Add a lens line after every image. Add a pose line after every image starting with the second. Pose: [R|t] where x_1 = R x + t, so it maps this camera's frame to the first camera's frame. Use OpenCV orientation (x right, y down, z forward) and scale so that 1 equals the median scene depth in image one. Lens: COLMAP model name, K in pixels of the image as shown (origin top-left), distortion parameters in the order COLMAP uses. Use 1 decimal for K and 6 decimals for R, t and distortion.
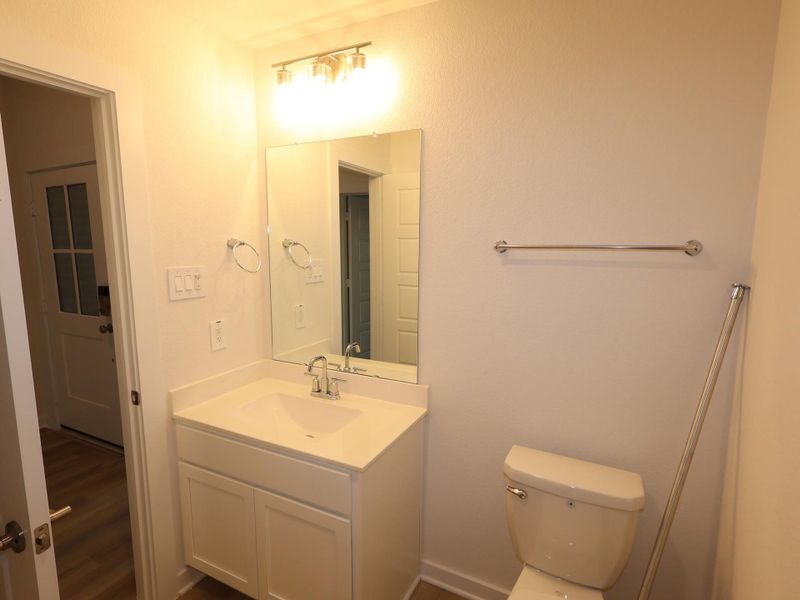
lens RADIAL K [[429.9, 0, 401.4], [0, 429.9, 303.0], [0, 0, 1]] dist [0.016327, -0.003723]
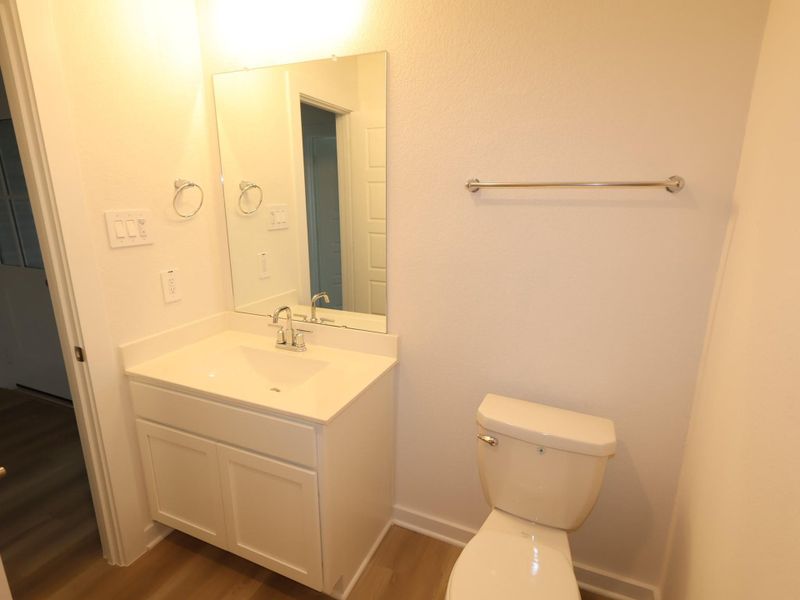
lens RADIAL K [[429.9, 0, 401.4], [0, 429.9, 303.0], [0, 0, 1]] dist [0.016327, -0.003723]
pose [[0.998522, -0.017061, 0.051608, 0.021748], [0.011201, 0.993670, 0.111775, 0.013906], [-0.053188, -0.111031, 0.992393, 0.053723]]
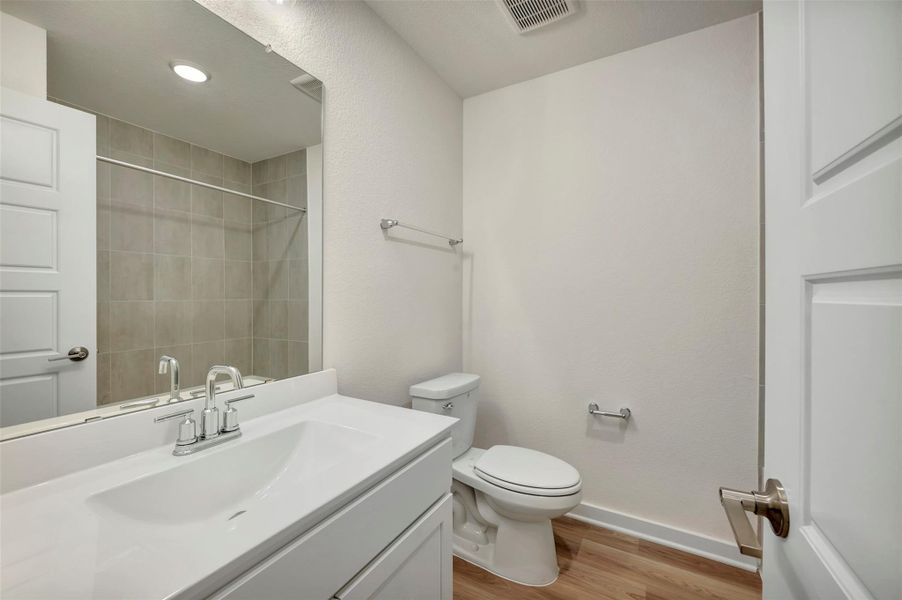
lens RADIAL K [[354.4, 0, 456.8], [0, 354.4, 298.7], [0, 0, 1]] dist [-0.000655, 0.000031]
pose [[0.040529, -0.007294, 0.999152, -0.646106], [0.141879, 0.989883, 0.001471, 0.086700], [-0.989054, 0.141699, 0.041154, 0.696490]]
